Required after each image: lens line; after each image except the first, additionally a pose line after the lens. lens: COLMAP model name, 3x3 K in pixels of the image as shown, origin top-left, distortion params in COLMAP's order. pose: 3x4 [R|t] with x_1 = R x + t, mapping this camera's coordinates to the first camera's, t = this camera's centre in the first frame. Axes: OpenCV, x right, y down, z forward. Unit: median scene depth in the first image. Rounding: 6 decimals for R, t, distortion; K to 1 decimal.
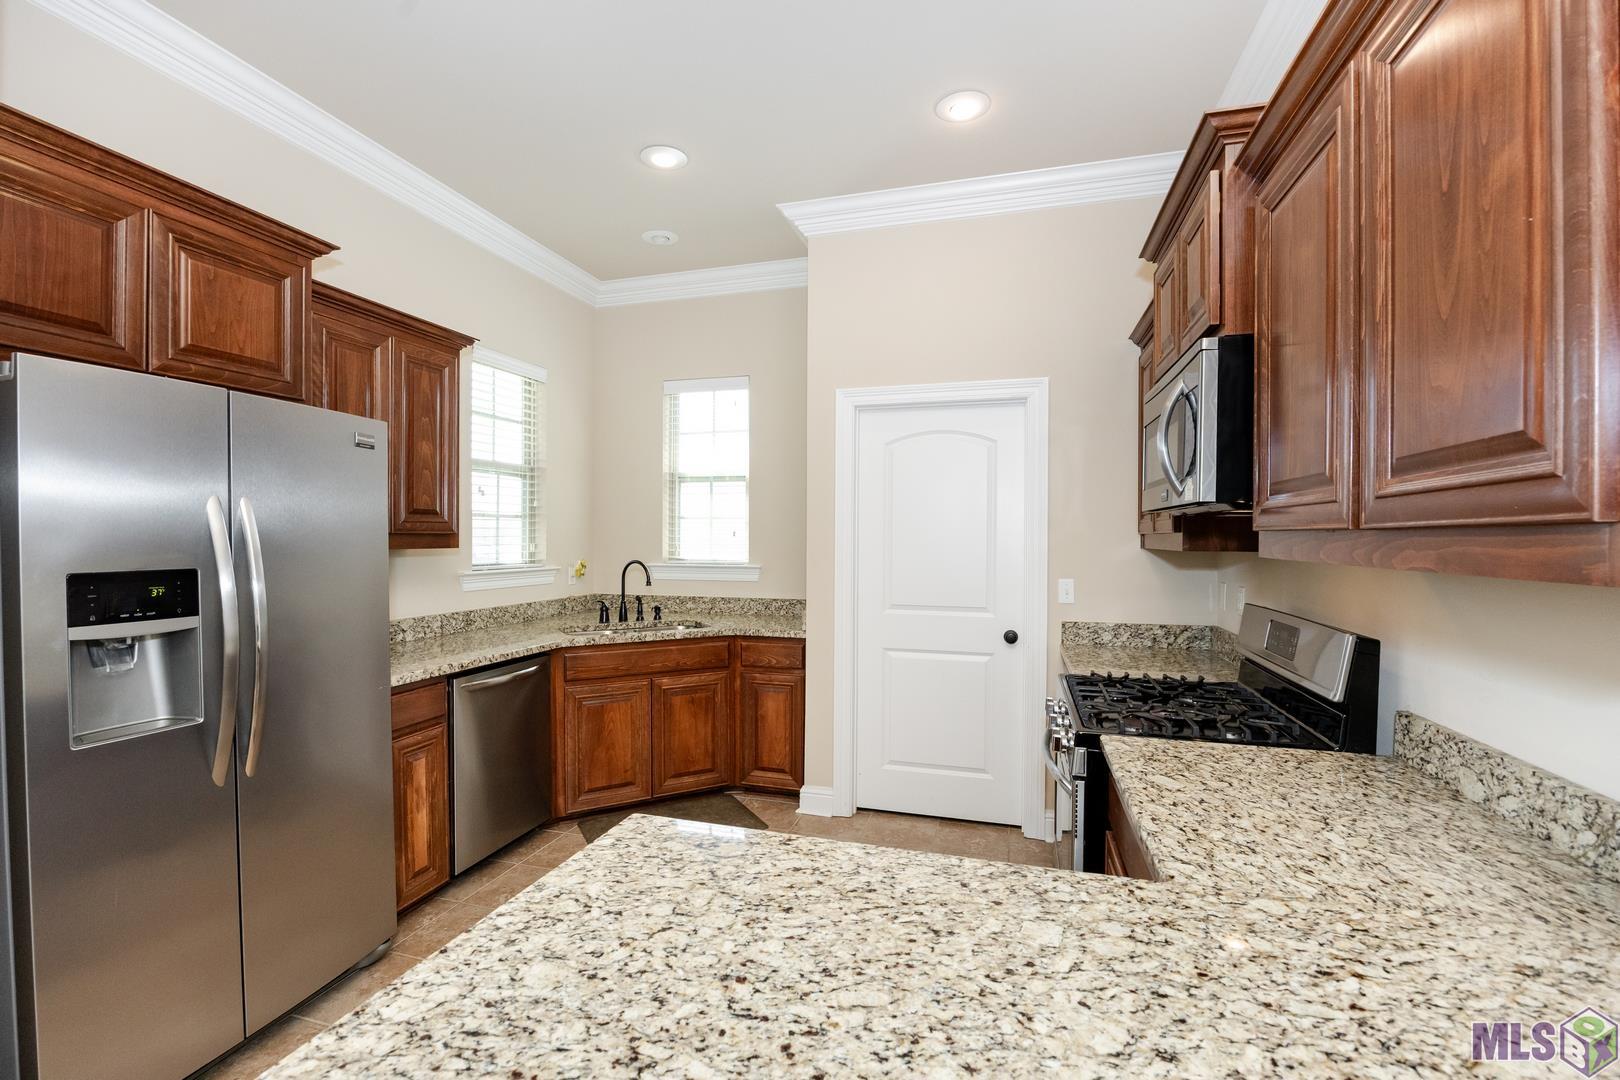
lens RADIAL K [[726.8, 0, 807.6], [0, 726.8, 539.4], [0, 0, 1]] dist [0.000344, 0.000033]
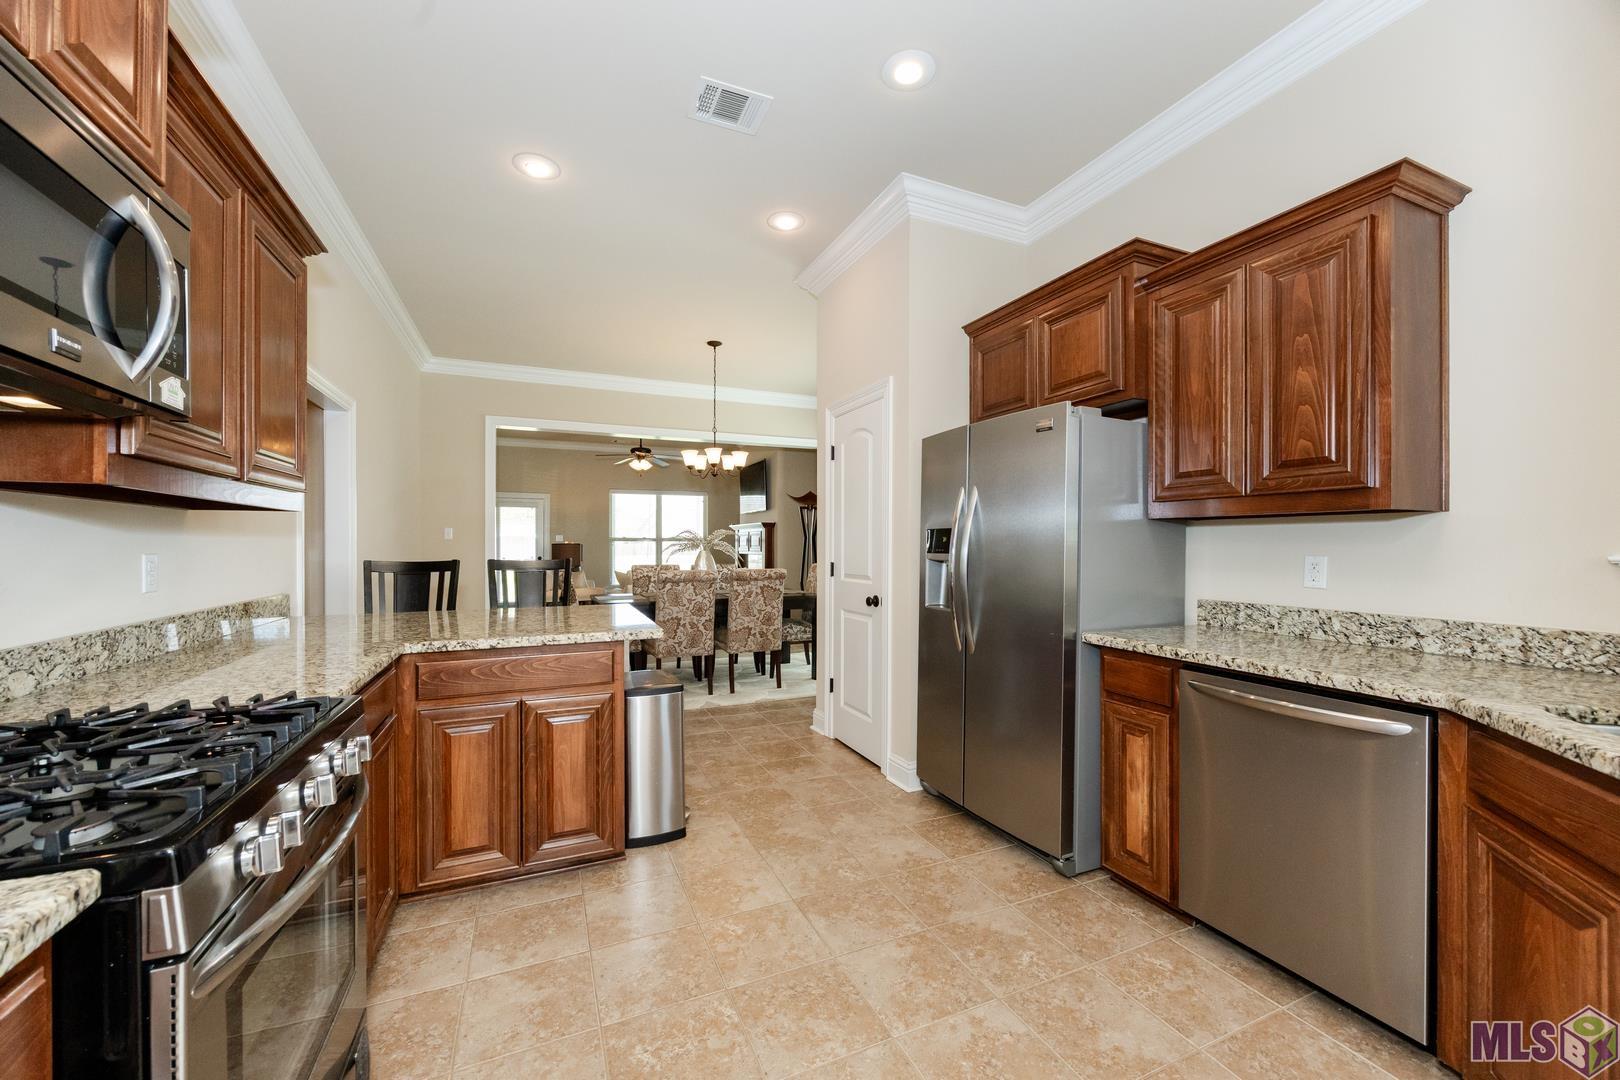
lens RADIAL K [[625.6, 0, 812.8], [0, 625.6, 543.9], [0, 0, 1]] dist [0.000275, 0.000153]
pose [[-0.774526, -0.006624, -0.632507, 0.274442], [-0.007115, 0.999973, -0.001759, 0.052423], [0.632502, 0.003138, -0.774553, 1.229779]]
